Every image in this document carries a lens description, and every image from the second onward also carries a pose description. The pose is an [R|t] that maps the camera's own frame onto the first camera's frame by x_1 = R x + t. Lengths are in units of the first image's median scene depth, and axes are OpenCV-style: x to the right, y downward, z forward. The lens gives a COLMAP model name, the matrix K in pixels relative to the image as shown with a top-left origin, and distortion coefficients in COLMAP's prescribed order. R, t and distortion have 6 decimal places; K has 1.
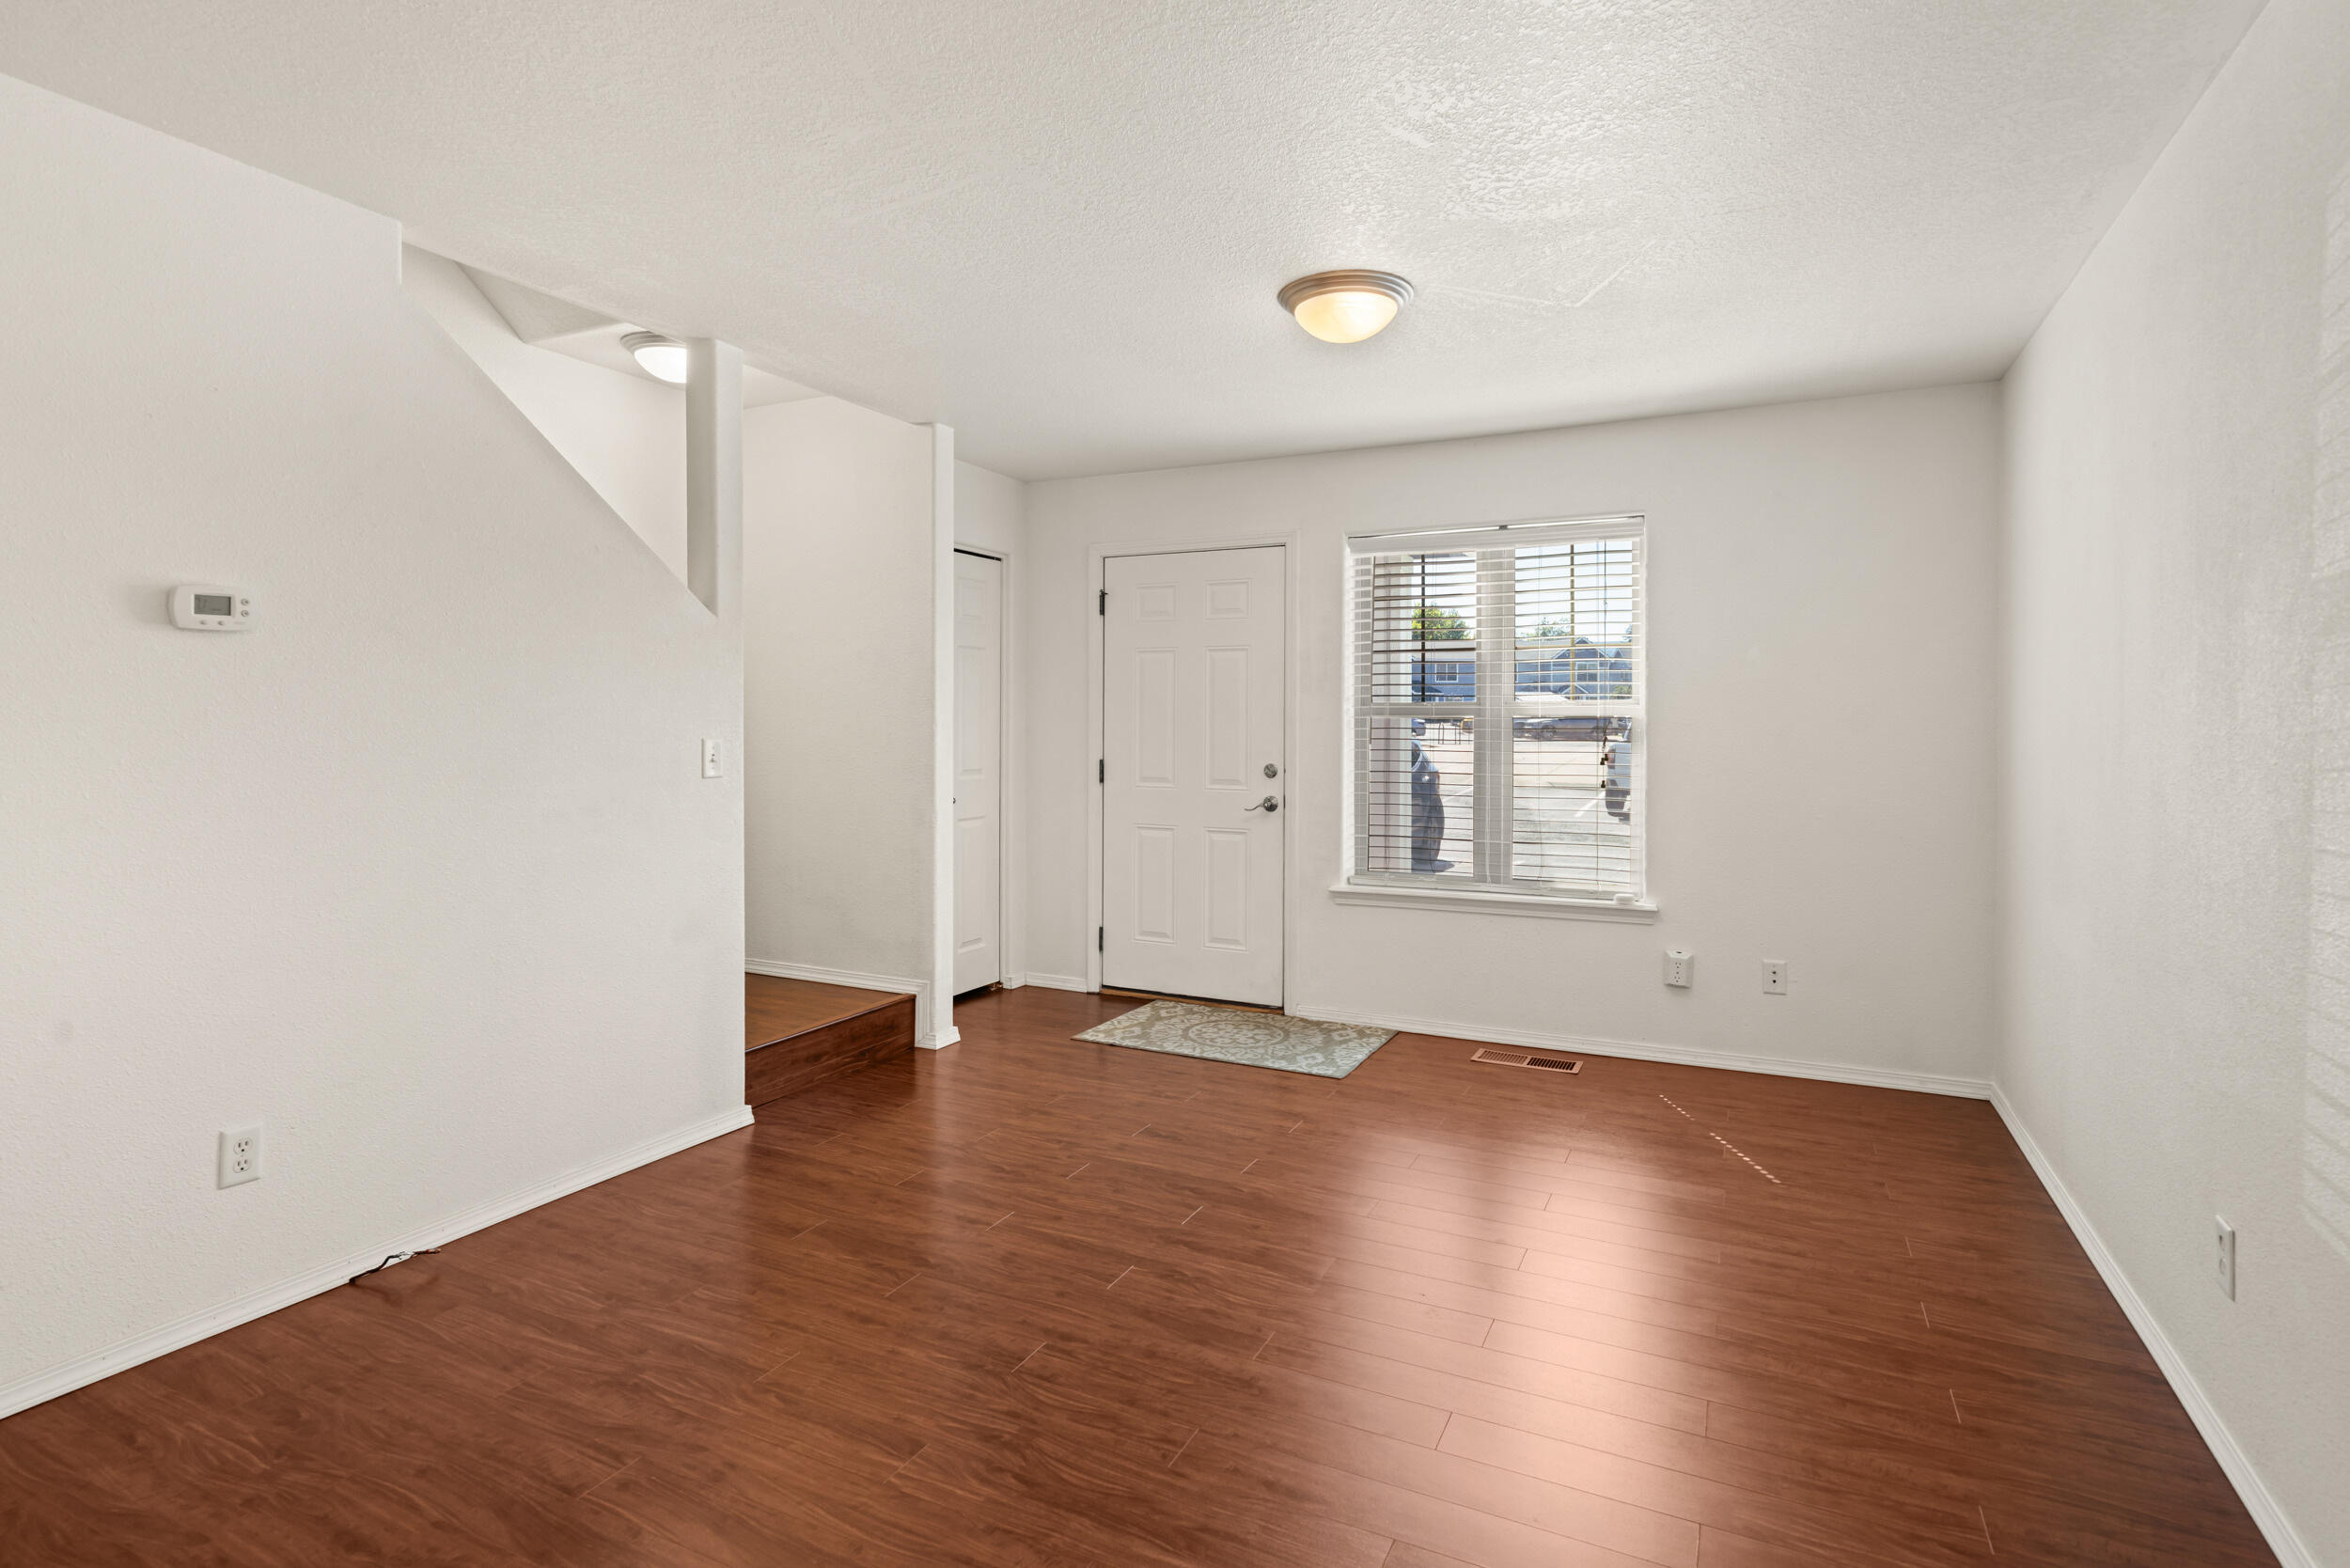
lens RADIAL K [[1178.4, 0, 1193.7], [0, 1178.4, 737.3], [0, 0, 1]] dist [0.000271, 0.001455]
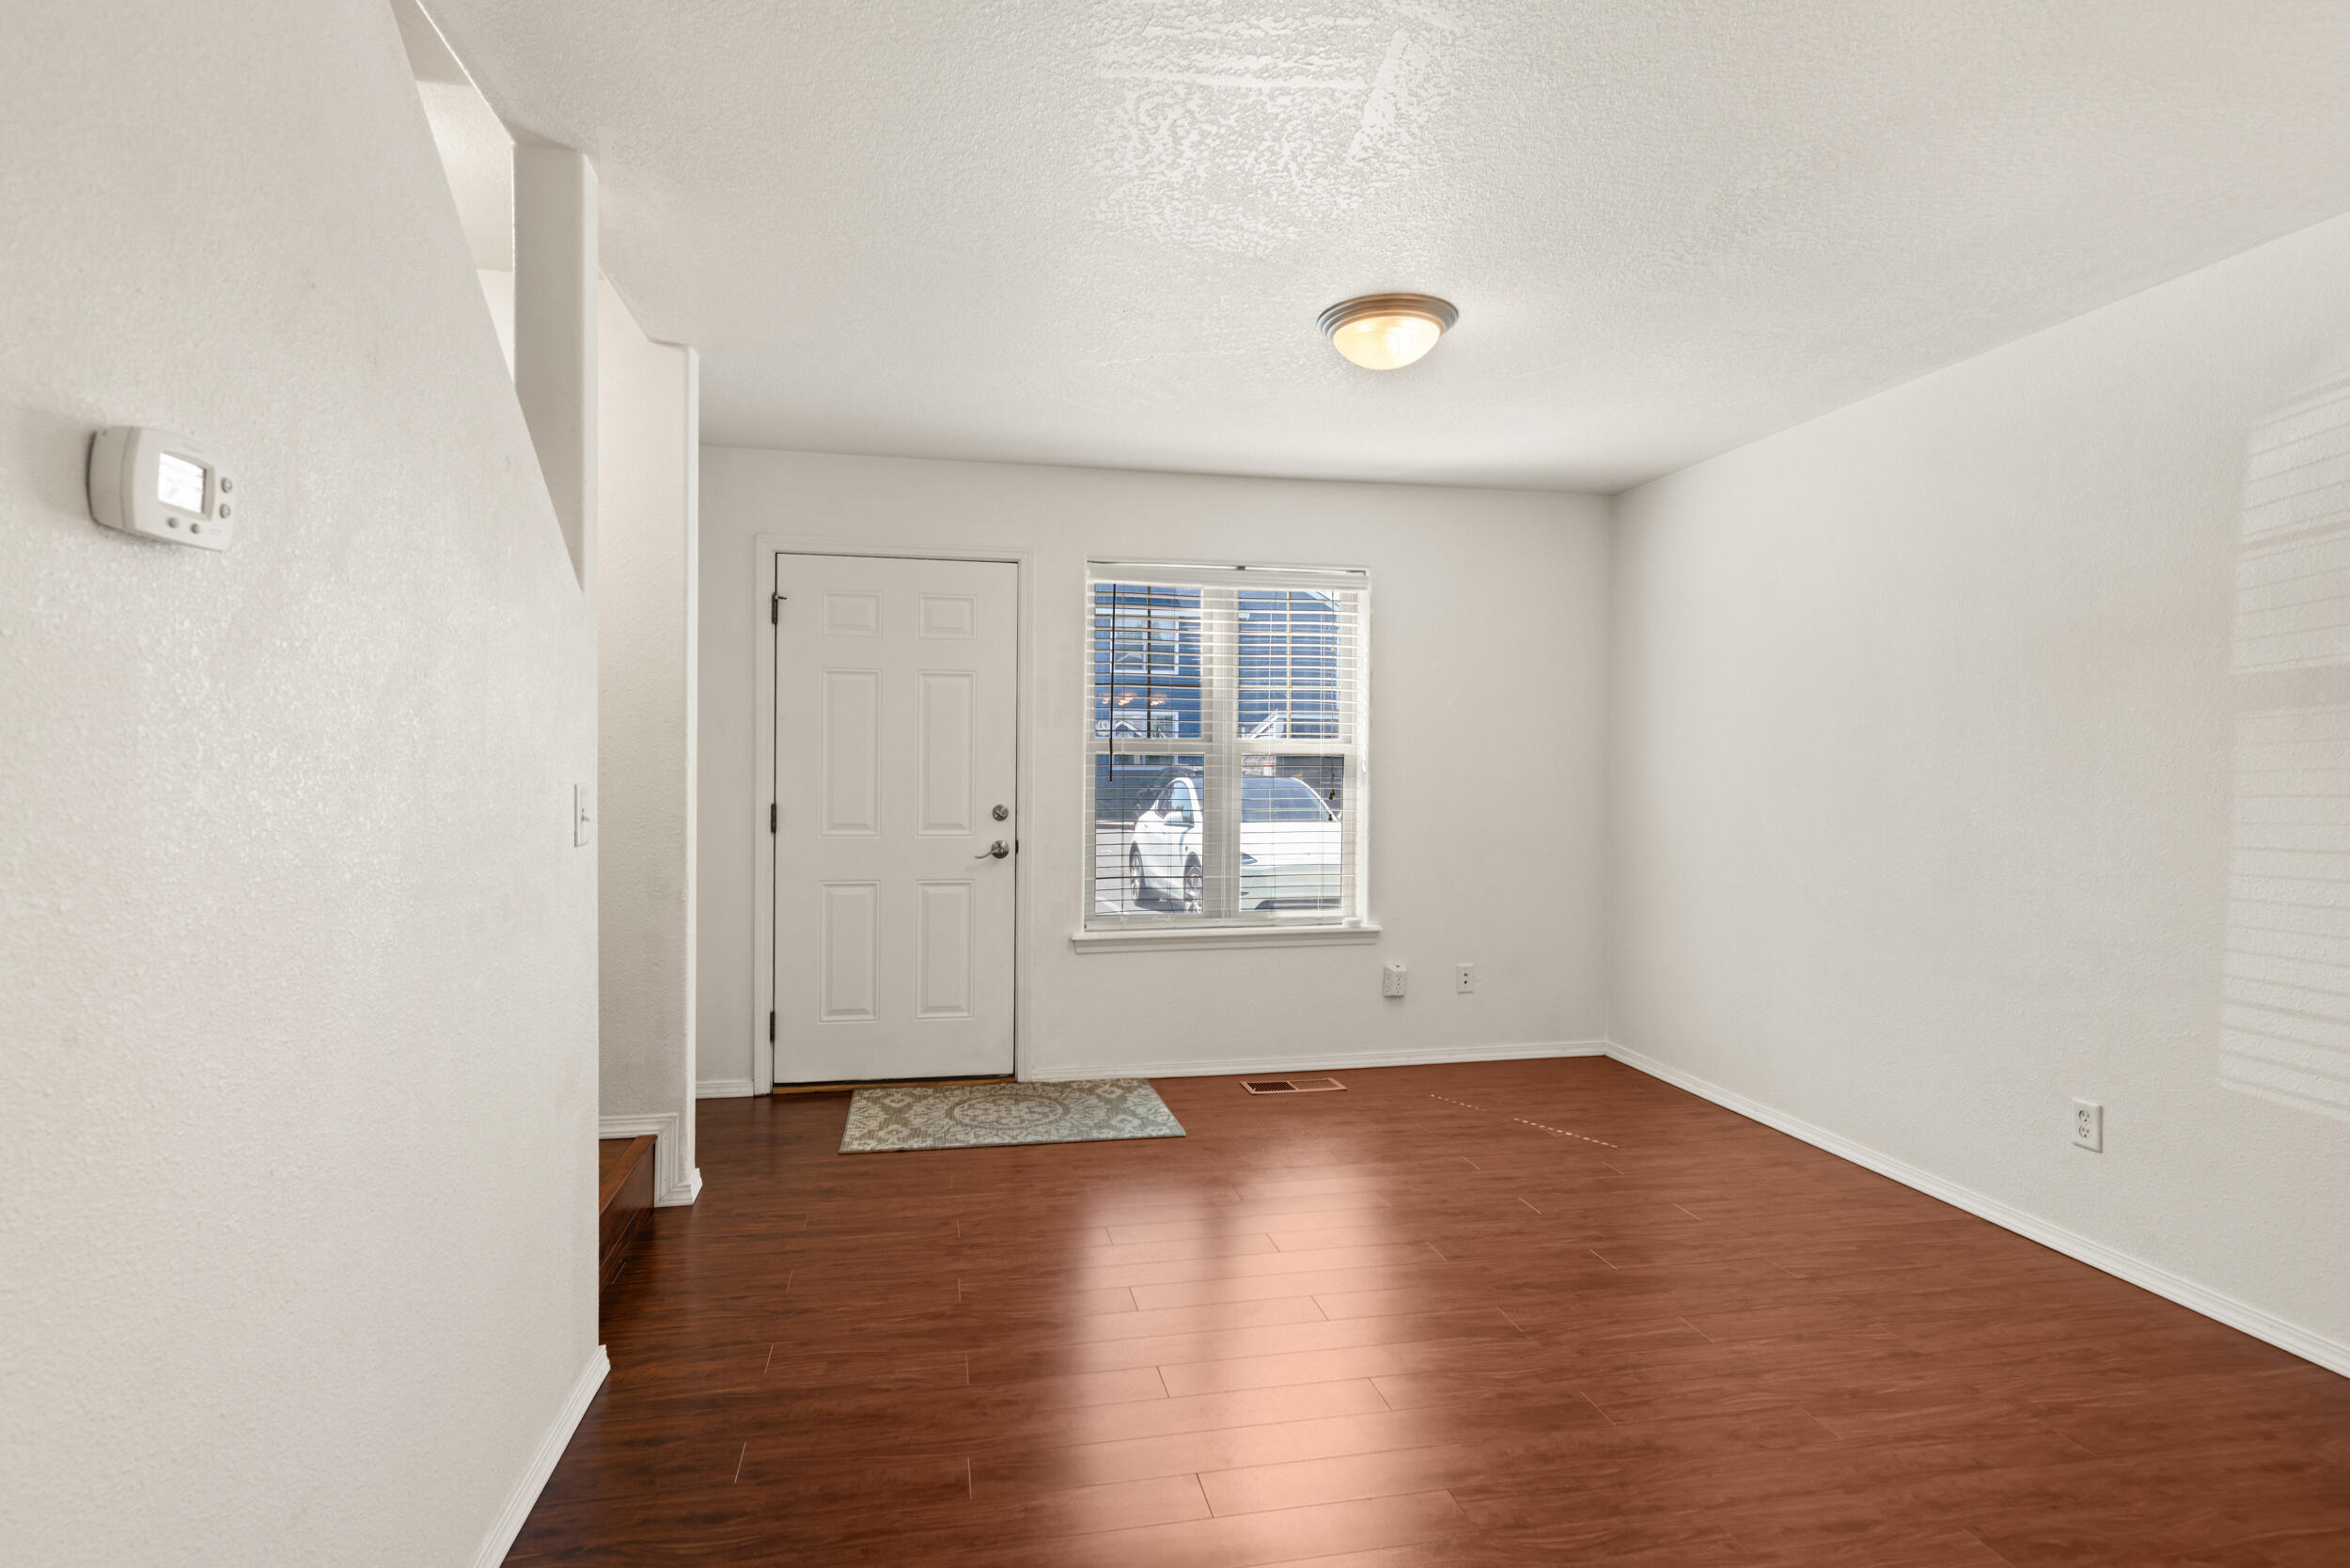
lens RADIAL K [[1178.4, 0, 1176.2], [0, 1178.4, 774.5], [0, 0, 1]] dist [0.000271, 0.001455]
pose [[0.794353, -0.005131, 0.607435, -0.418049], [0.003522, 0.999986, 0.003842, -0.003977], [-0.607447, -0.000912, 0.794360, 0.232395]]
